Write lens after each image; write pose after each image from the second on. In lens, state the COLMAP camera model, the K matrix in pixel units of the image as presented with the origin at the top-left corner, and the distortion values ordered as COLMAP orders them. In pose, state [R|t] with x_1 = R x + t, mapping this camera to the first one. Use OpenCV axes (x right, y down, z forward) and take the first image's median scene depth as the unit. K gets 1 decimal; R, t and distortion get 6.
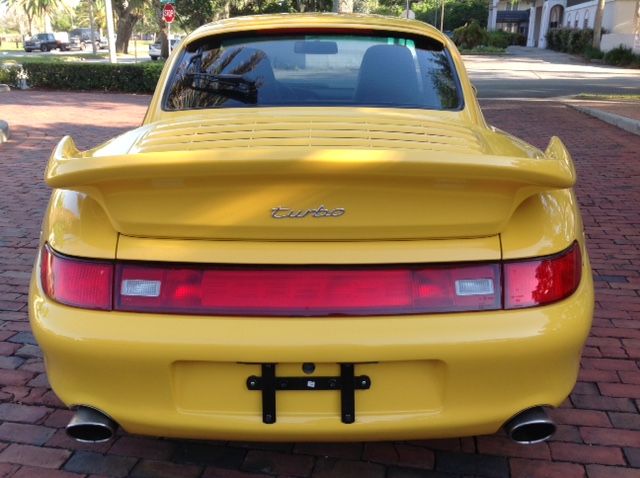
lens RADIAL K [[605.7, 0, 320.0], [0, 605.7, 239.0], [0, 0, 1]] dist [0.110535, -0.231983]
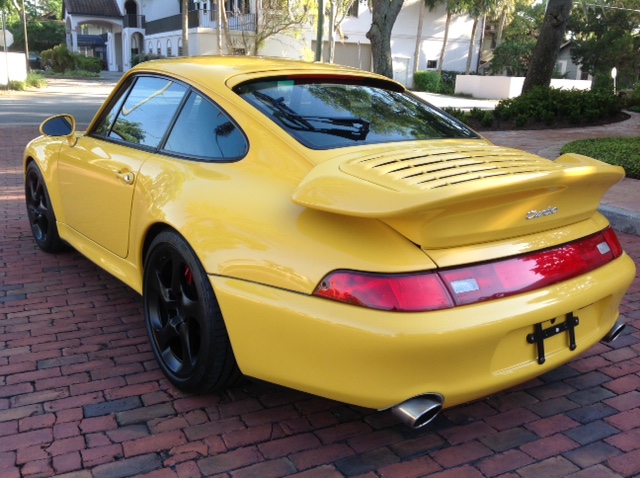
lens RADIAL K [[605.7, 0, 320.0], [0, 605.7, 239.0], [0, 0, 1]] dist [0.110535, -0.231983]
pose [[0.795959, -0.133252, 0.590502, -0.069859], [0.154401, 0.987897, 0.014804, -0.004503], [-0.585328, 0.079391, 0.806900, 0.007348]]
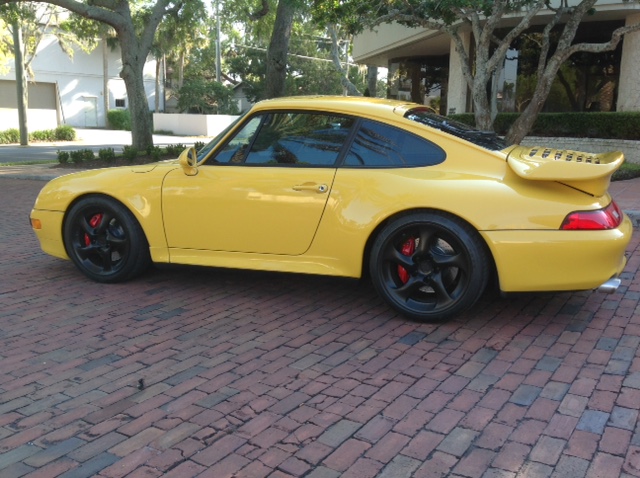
lens RADIAL K [[605.7, 0, 320.0], [0, 605.7, 239.0], [0, 0, 1]] dist [0.110535, -0.231983]
pose [[0.378305, -0.176942, 0.908613, -0.159209], [0.277882, 0.957998, 0.070862, -0.017213], [-0.882987, 0.225680, 0.411584, 0.057372]]
